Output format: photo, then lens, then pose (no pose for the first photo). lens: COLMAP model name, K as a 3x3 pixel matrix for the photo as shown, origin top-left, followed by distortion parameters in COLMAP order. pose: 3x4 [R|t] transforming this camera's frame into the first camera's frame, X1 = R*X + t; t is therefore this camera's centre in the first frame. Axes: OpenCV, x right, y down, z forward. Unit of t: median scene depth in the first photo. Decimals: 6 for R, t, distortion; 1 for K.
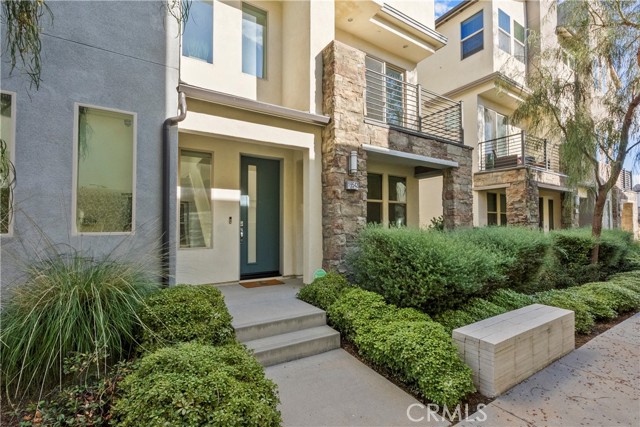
lens RADIAL K [[293.9, 0, 320.7], [0, 293.9, 215.5], [0, 0, 1]] dist [-0.002932, 0.001307]
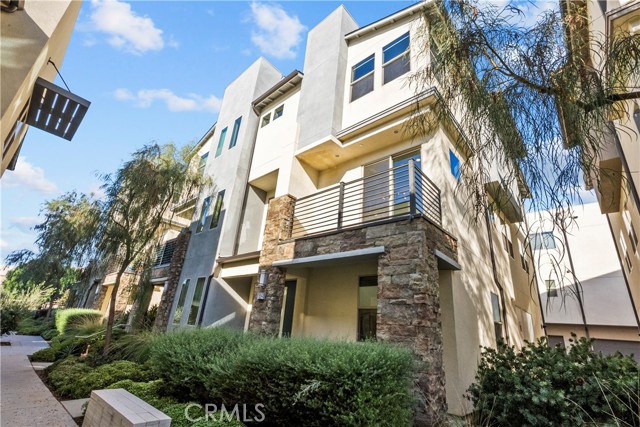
lens RADIAL K [[293.9, 0, 320.5], [0, 293.9, 217.6], [0, 0, 1]] dist [-0.002932, 0.001307]
pose [[0.266673, -0.334902, -0.903729, 1.250152], [-0.051815, 0.931348, -0.360426, 0.025194], [0.962393, 0.142942, 0.231012, 0.768914]]
